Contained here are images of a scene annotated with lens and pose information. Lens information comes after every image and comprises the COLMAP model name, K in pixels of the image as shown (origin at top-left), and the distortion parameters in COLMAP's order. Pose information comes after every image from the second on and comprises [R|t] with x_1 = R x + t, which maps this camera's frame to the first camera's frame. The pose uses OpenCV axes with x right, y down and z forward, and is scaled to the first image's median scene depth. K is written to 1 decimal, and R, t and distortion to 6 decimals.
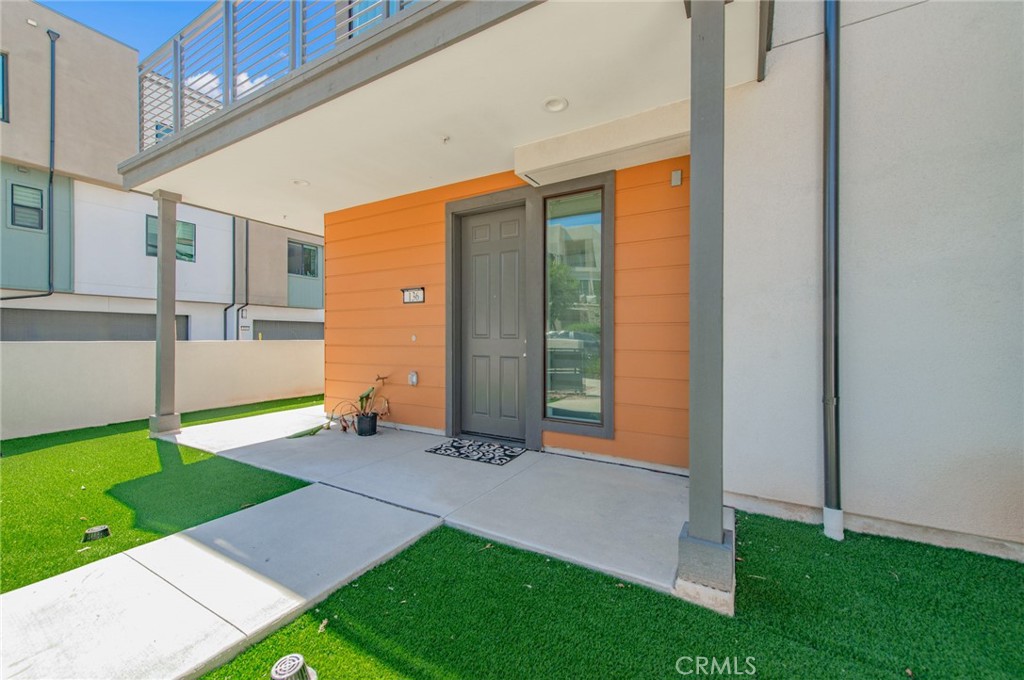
lens RADIAL K [[400.4, 0, 501.6], [0, 400.4, 336.9], [0, 0, 1]] dist [0.014015, -0.003065]
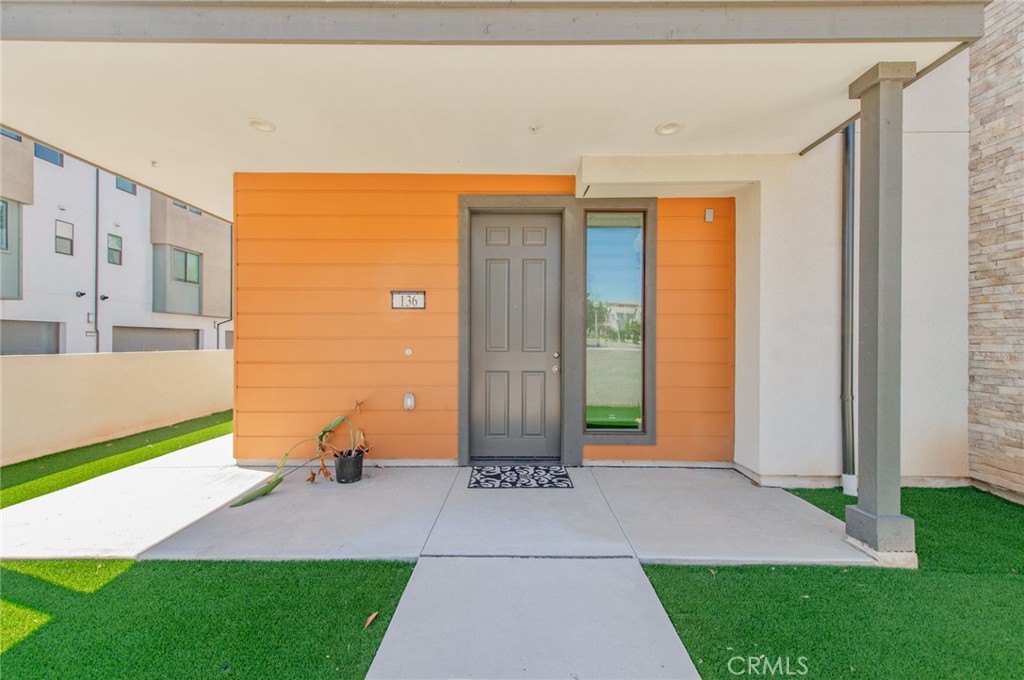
lens RADIAL K [[400.4, 0, 508.5], [0, 400.4, 342.6], [0, 0, 1]] dist [0.014015, -0.003065]
pose [[0.863111, -0.001885, 0.505010, -0.569148], [-0.000506, 0.999989, 0.004598, -0.024931], [-0.505014, -0.004224, 0.863101, 0.241398]]
